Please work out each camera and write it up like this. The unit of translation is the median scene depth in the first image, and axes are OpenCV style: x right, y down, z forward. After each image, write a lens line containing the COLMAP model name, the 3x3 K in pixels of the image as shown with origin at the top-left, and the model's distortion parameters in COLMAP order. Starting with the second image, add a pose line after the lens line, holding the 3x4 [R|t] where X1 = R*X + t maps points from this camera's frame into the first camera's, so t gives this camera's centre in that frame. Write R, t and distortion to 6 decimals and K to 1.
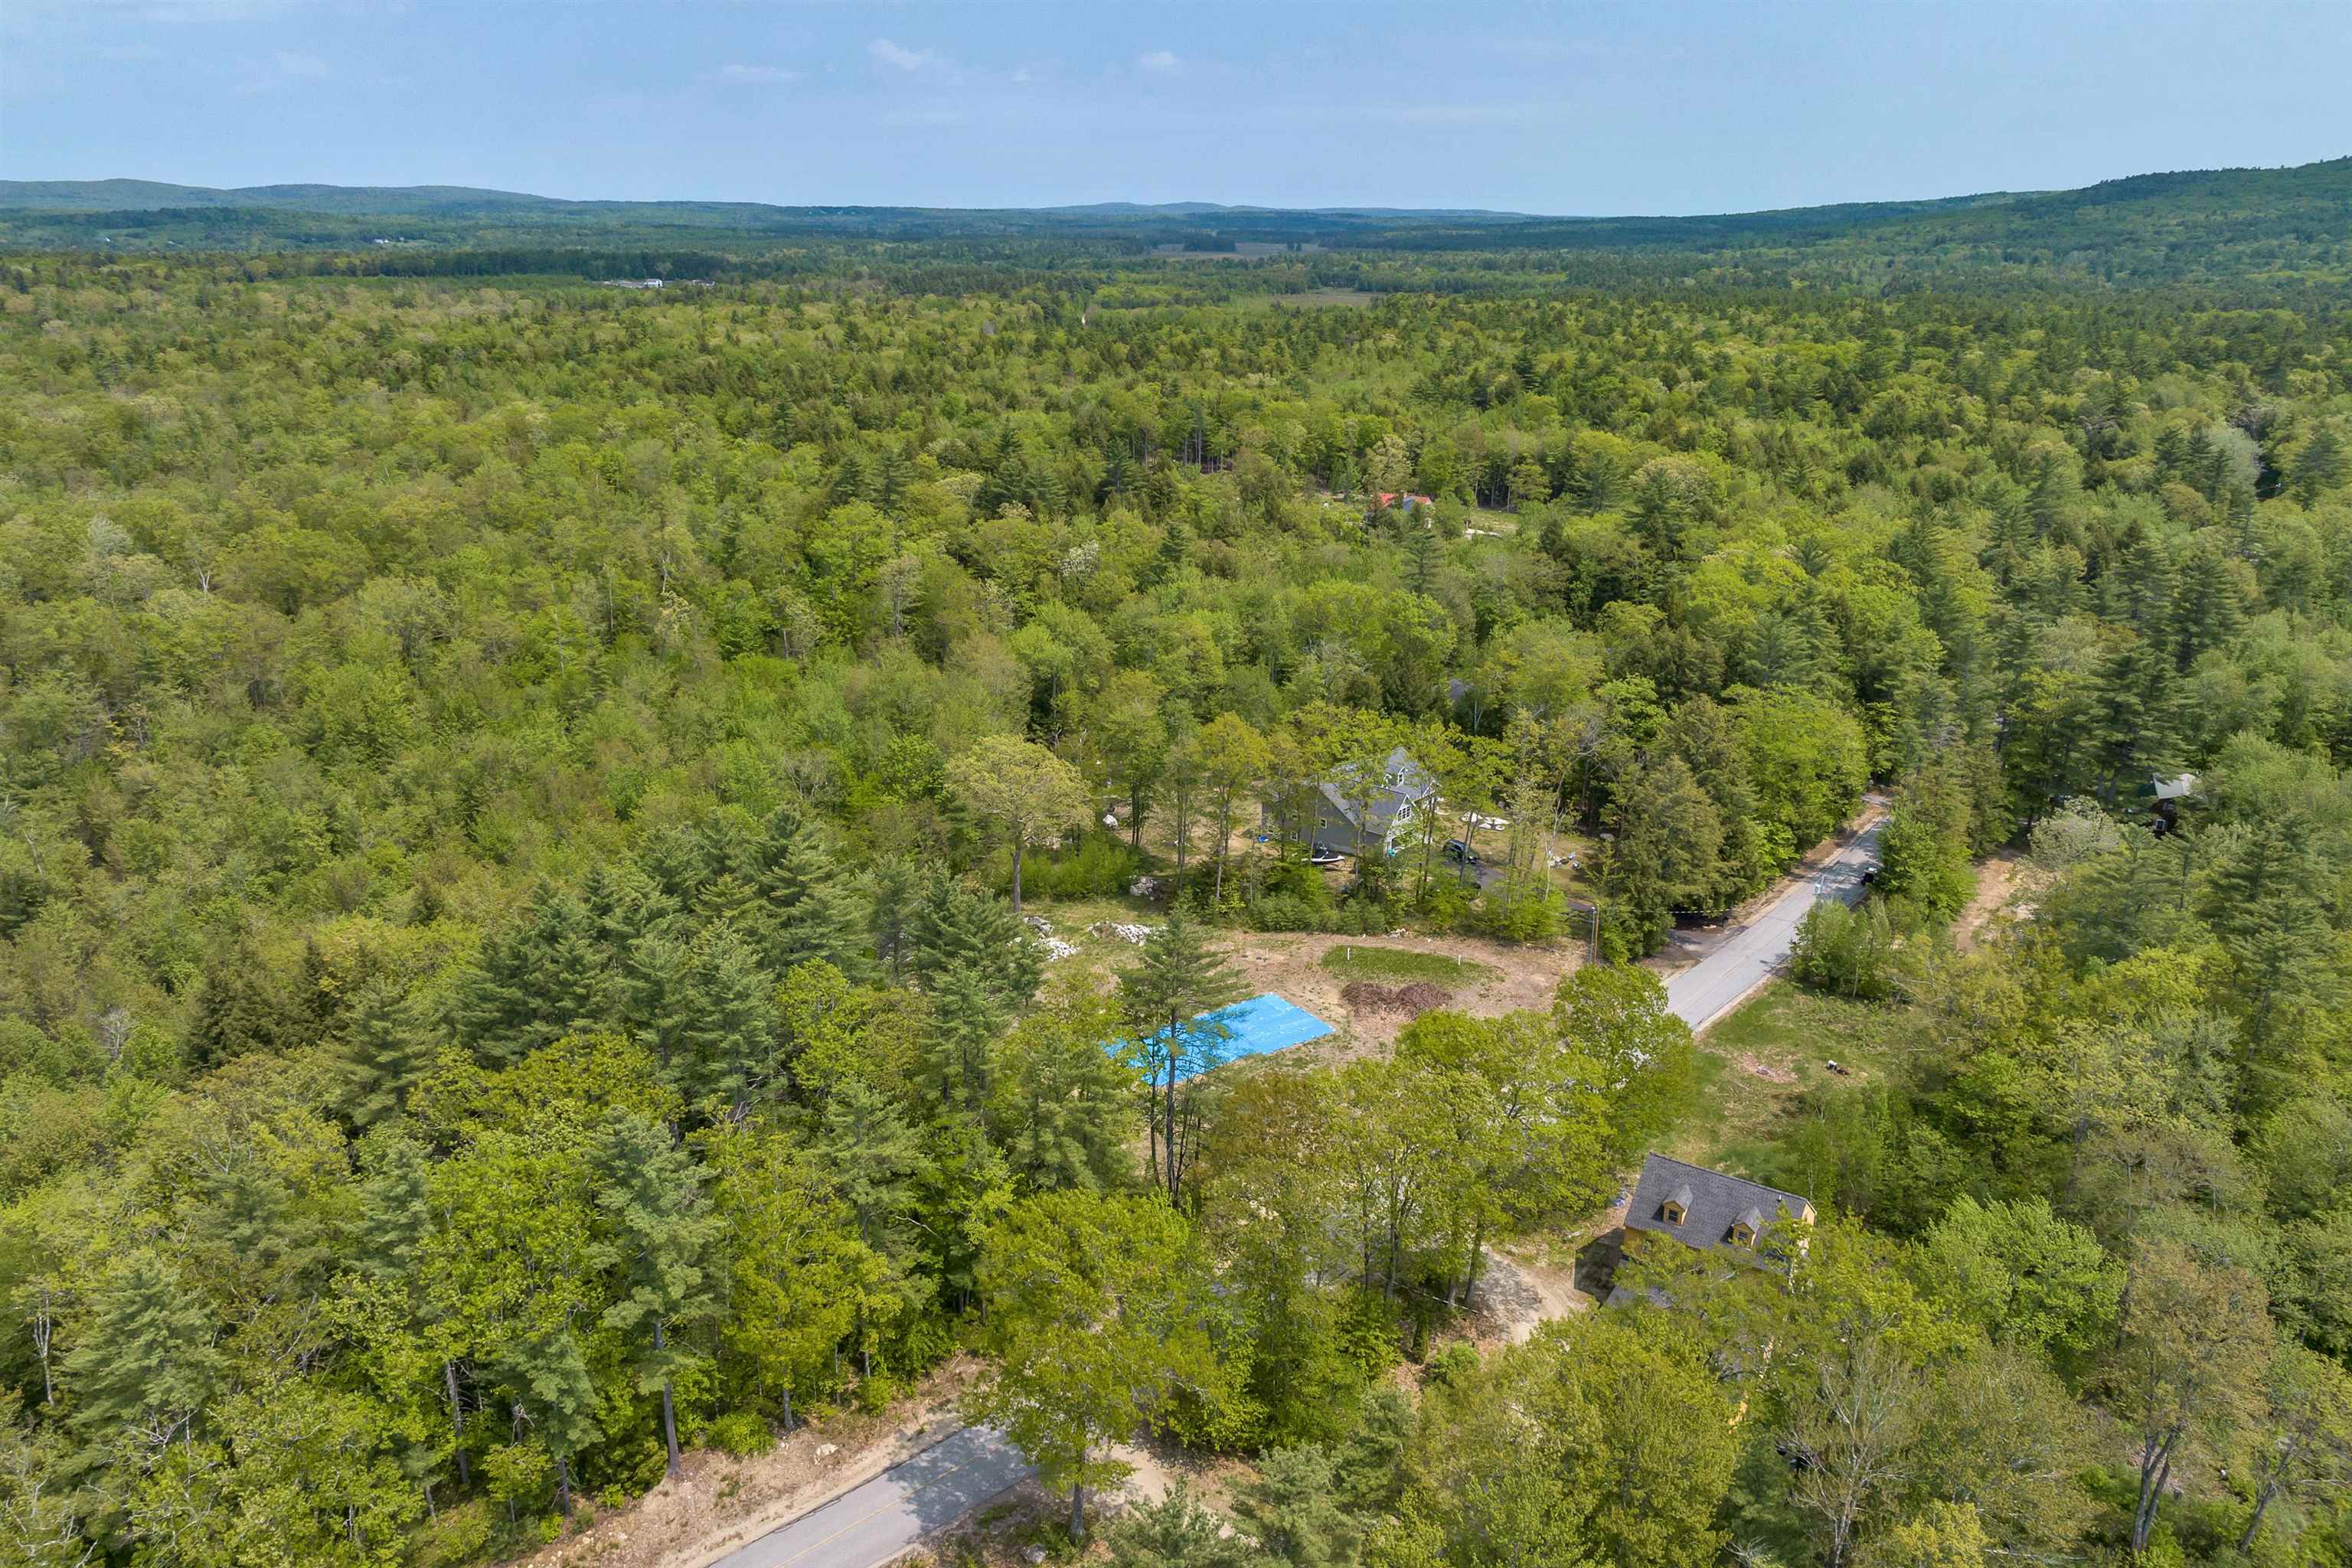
lens RADIAL K [[1649.3, 0, 1179.9], [0, 1649.3, 795.3], [0, 0, 1]] dist [-0.045217, 0.008416]
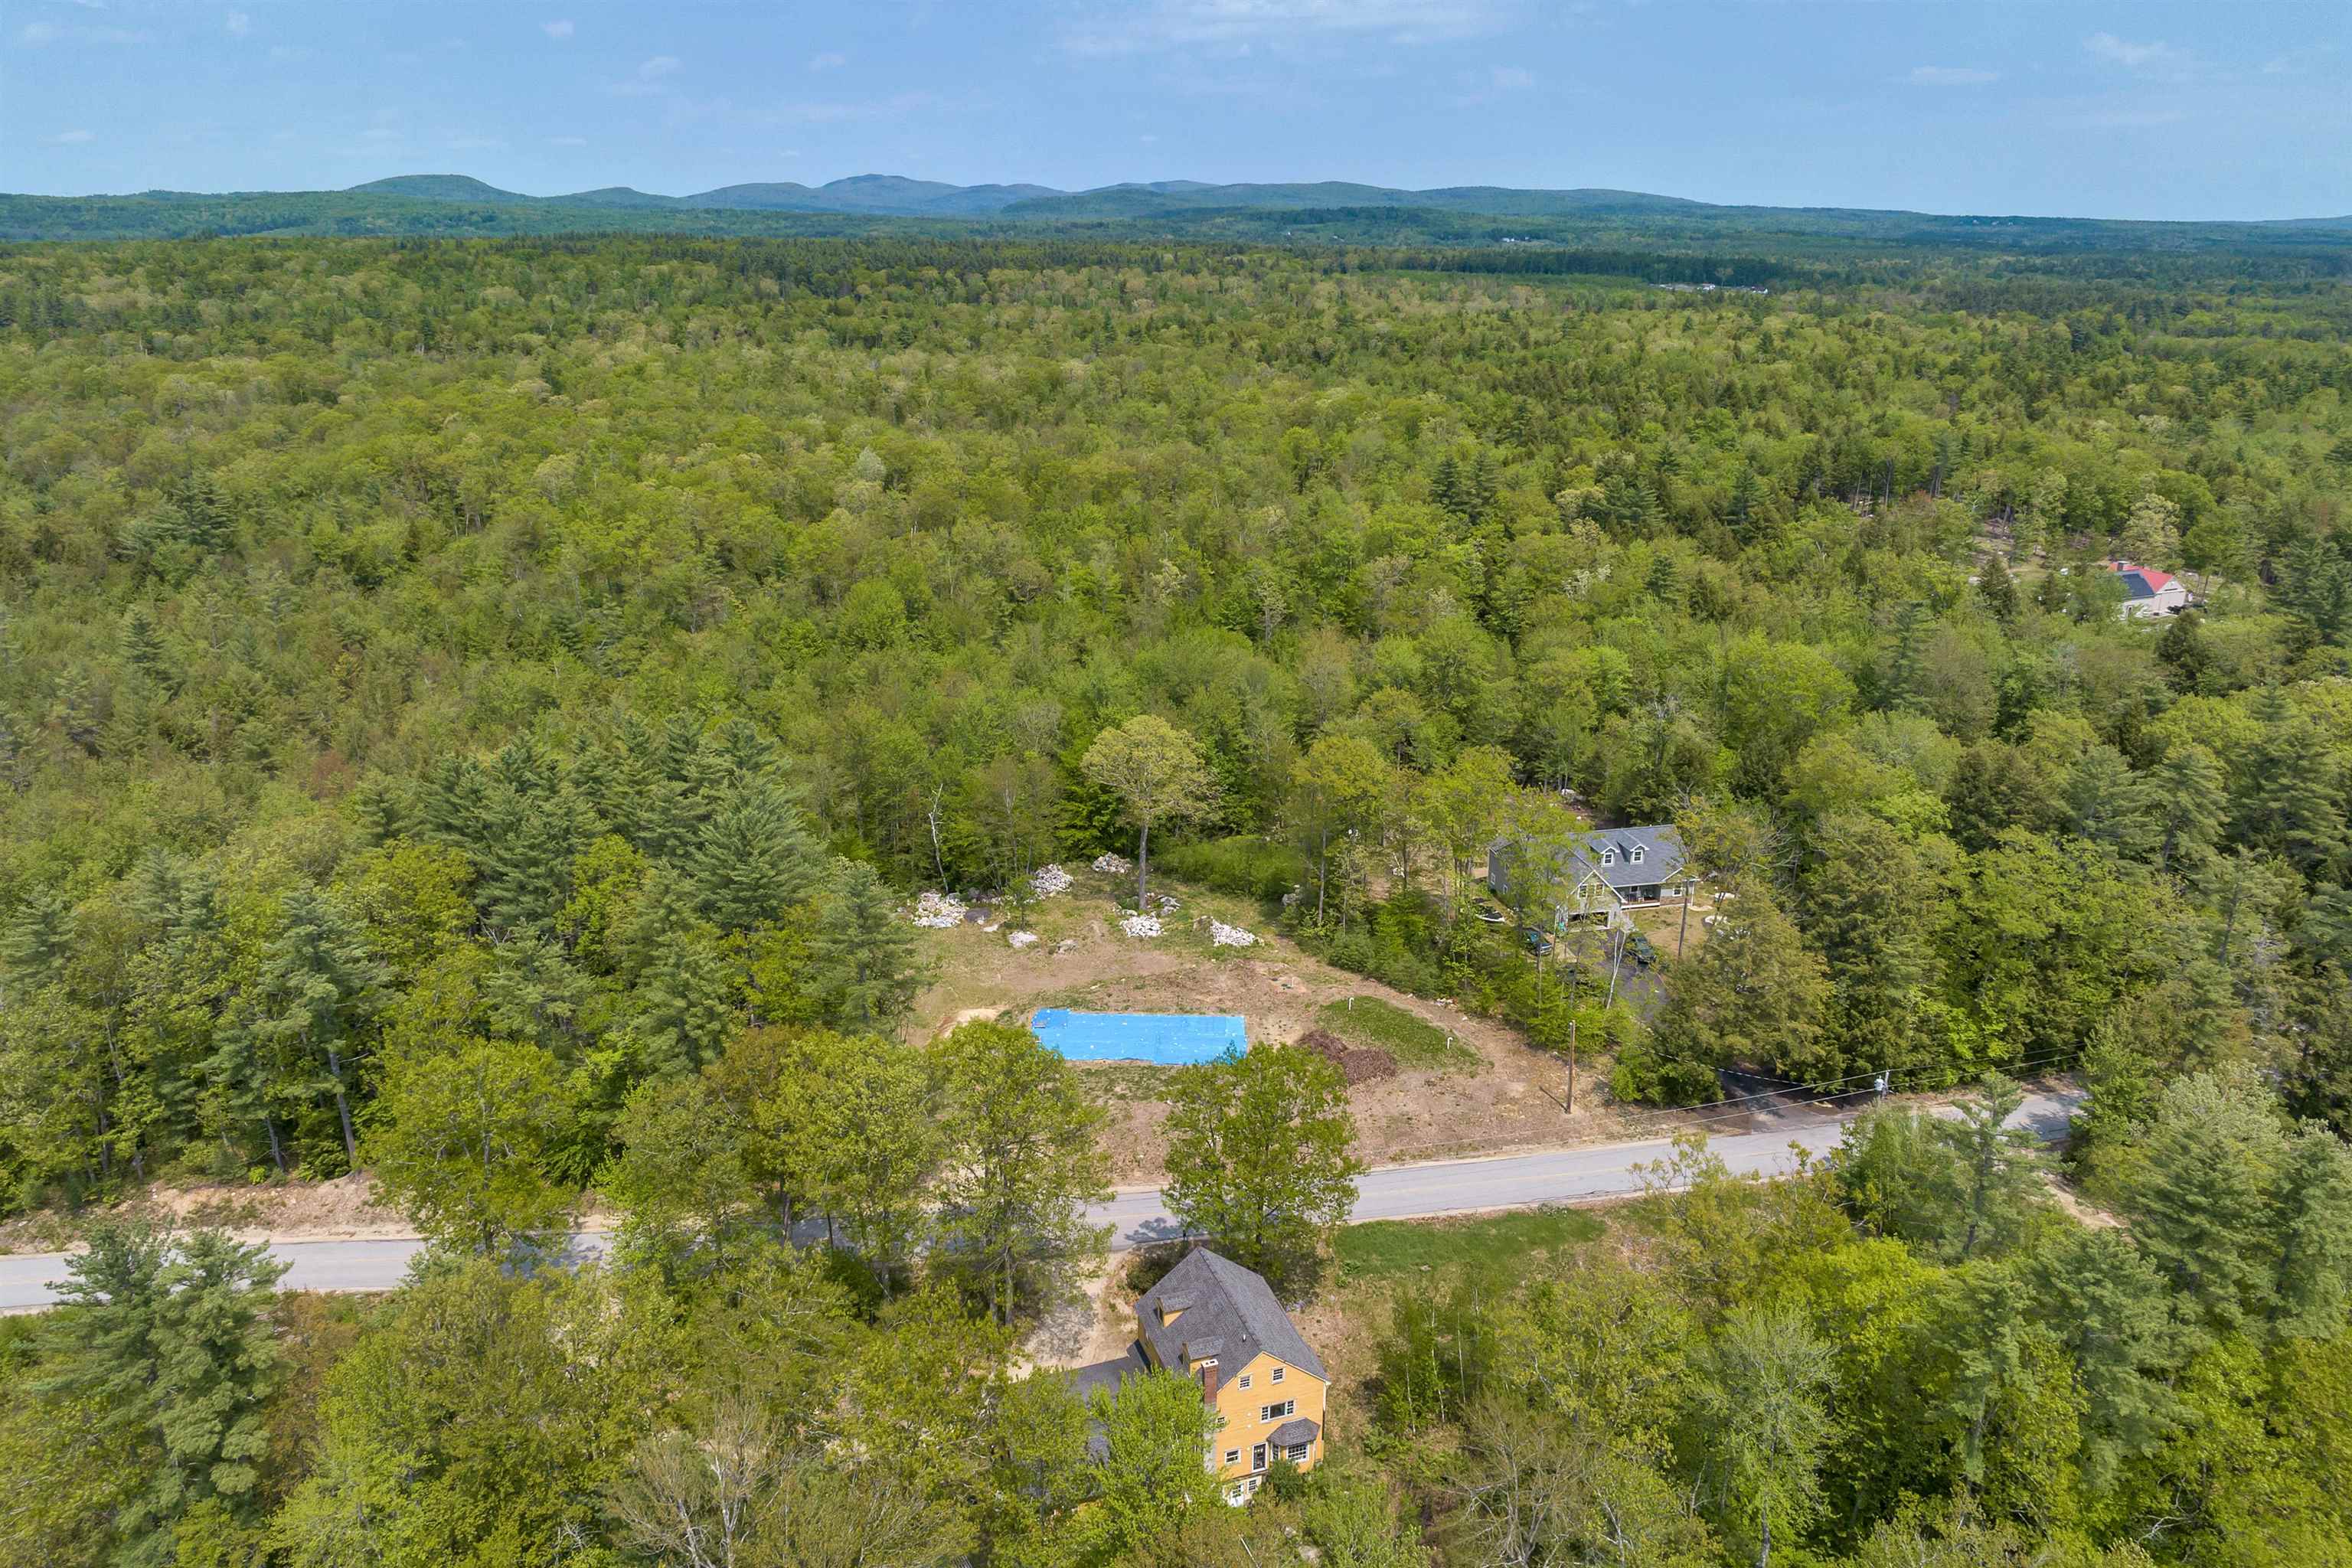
lens RADIAL K [[1654.4, 0, 1181.2], [0, 1654.4, 790.9], [0, 0, 1]] dist [-0.047900, 0.015165]
pose [[0.798878, 0.197164, -0.568260, 0.071034], [-0.200715, 0.977981, 0.057148, -0.007498], [0.567016, 0.068404, 0.820862, 0.021848]]
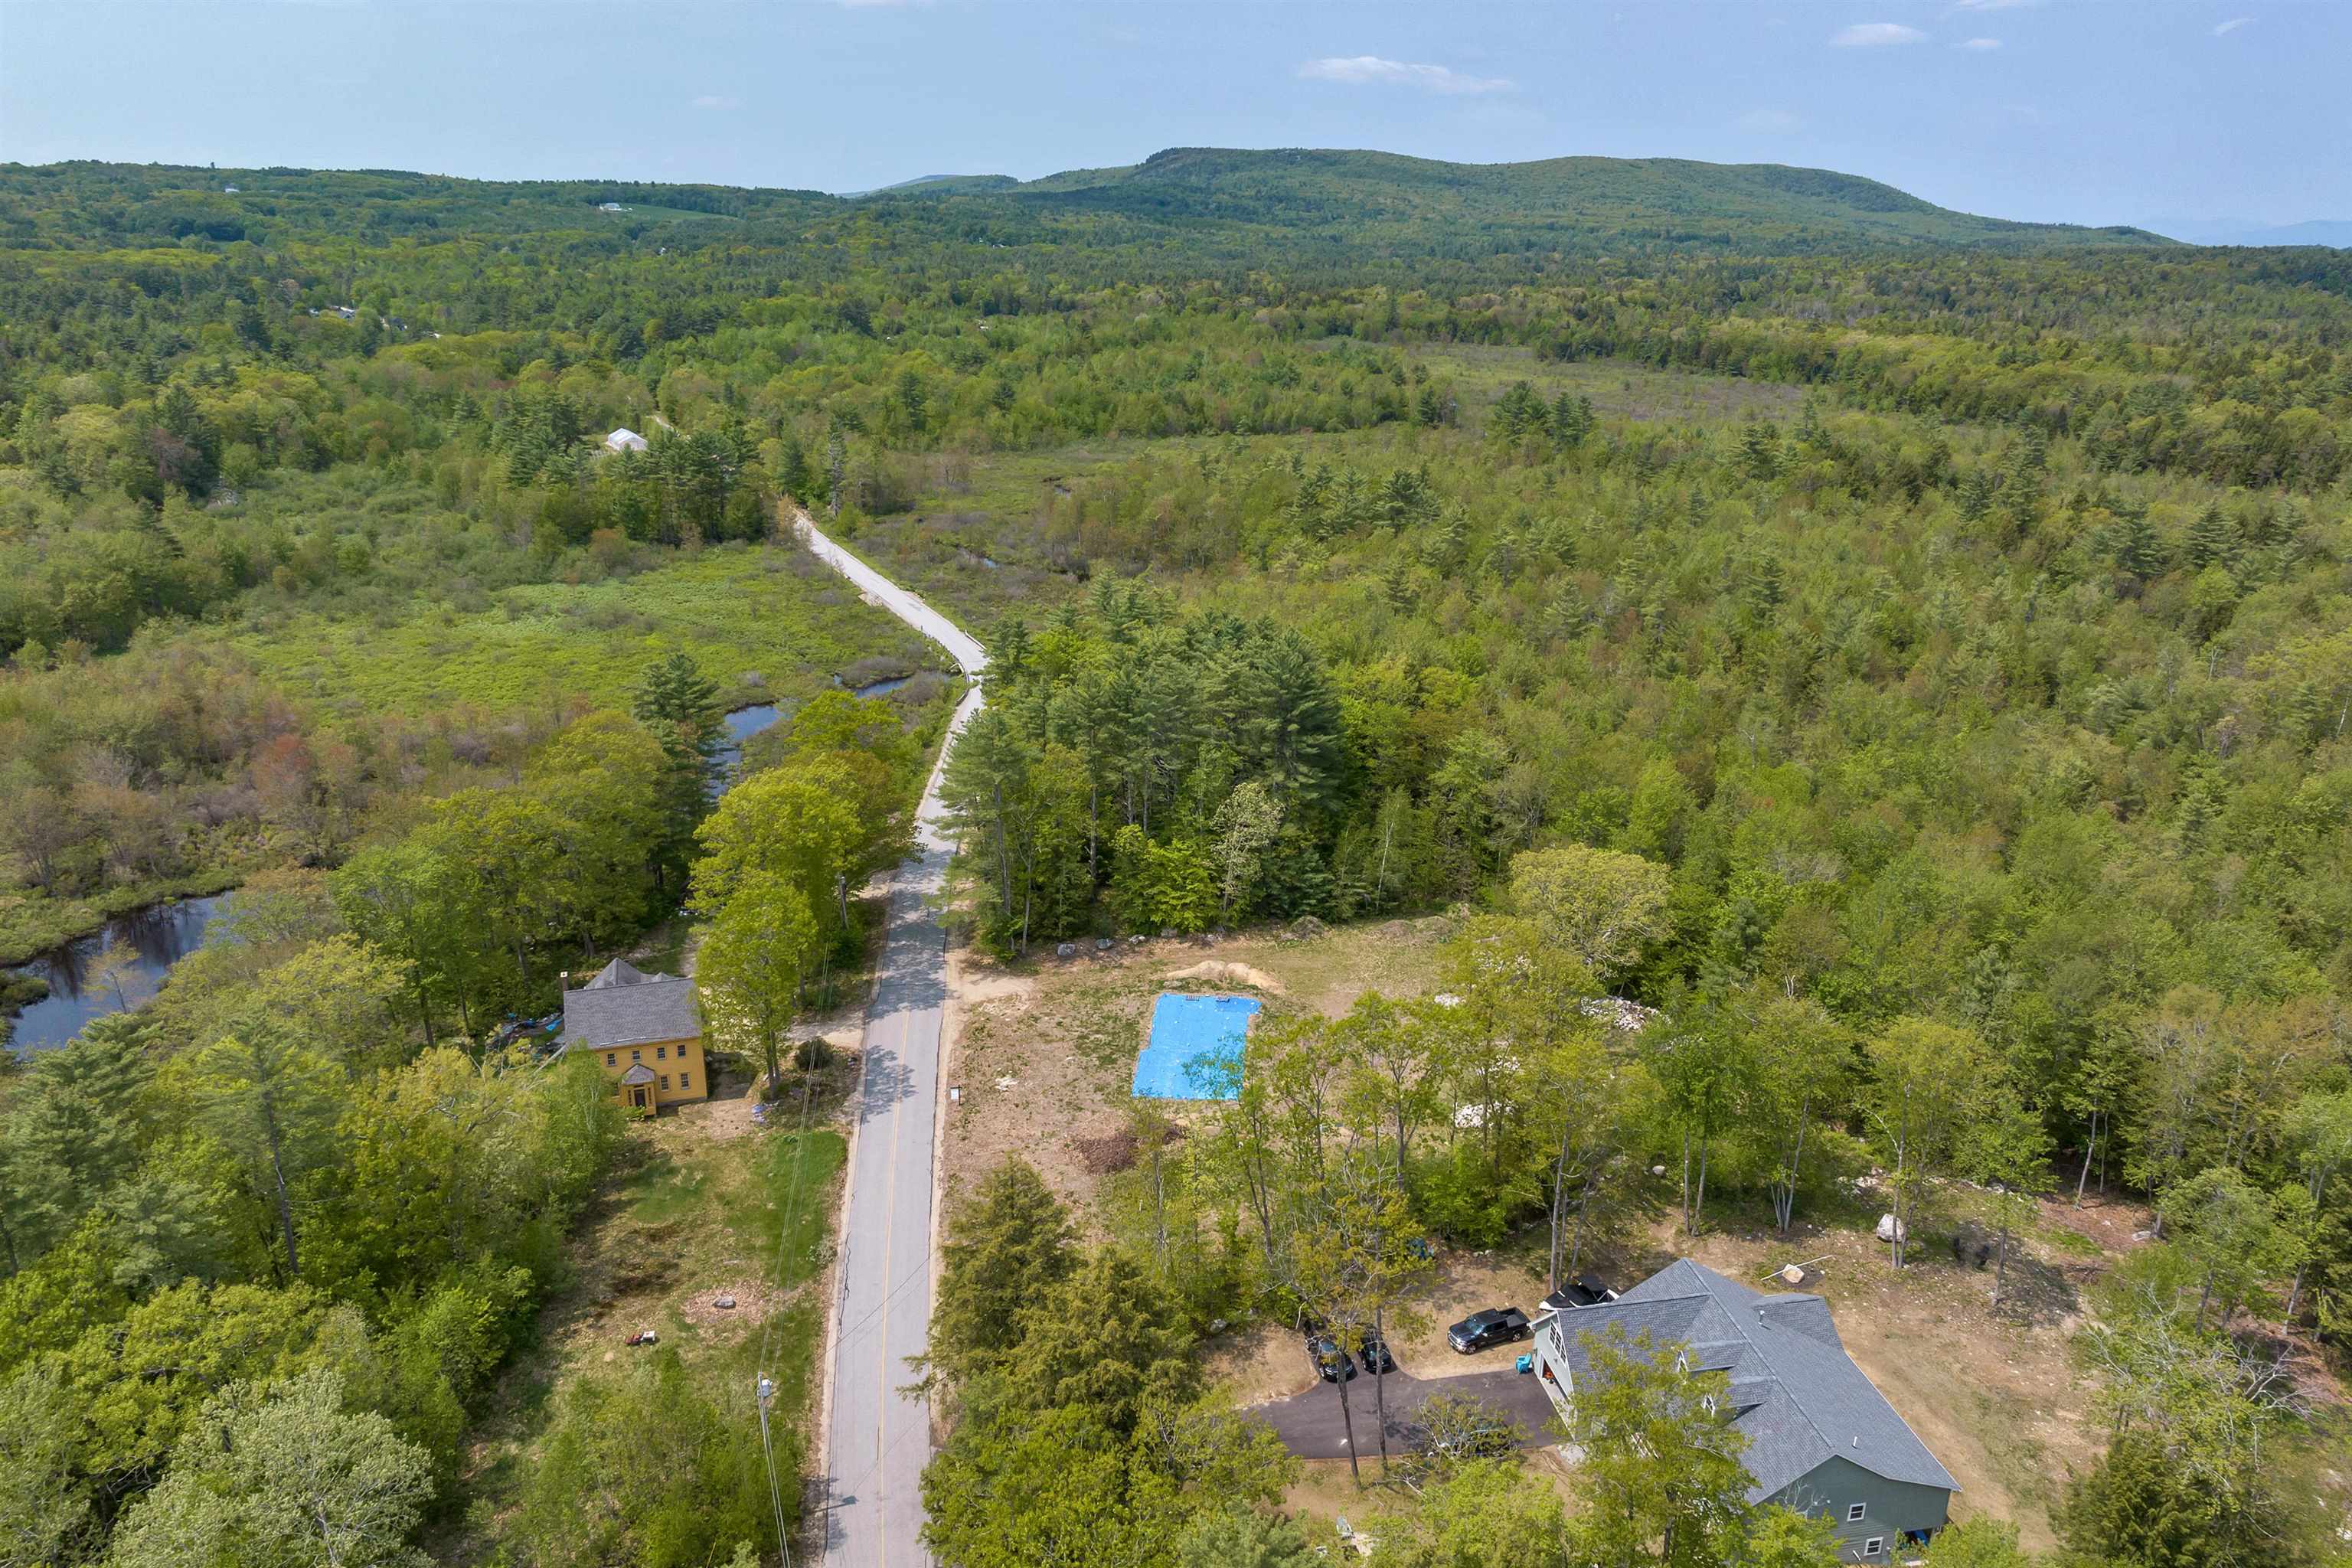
lens RADIAL K [[1654.4, 0, 1181.2], [0, 1654.4, 790.9], [0, 0, 1]] dist [-0.047900, 0.015165]
pose [[-0.635654, 0.241857, -0.733110, 0.088475], [-0.271820, 0.818716, 0.505784, -0.060267], [0.722536, 0.520777, -0.454679, 0.171512]]
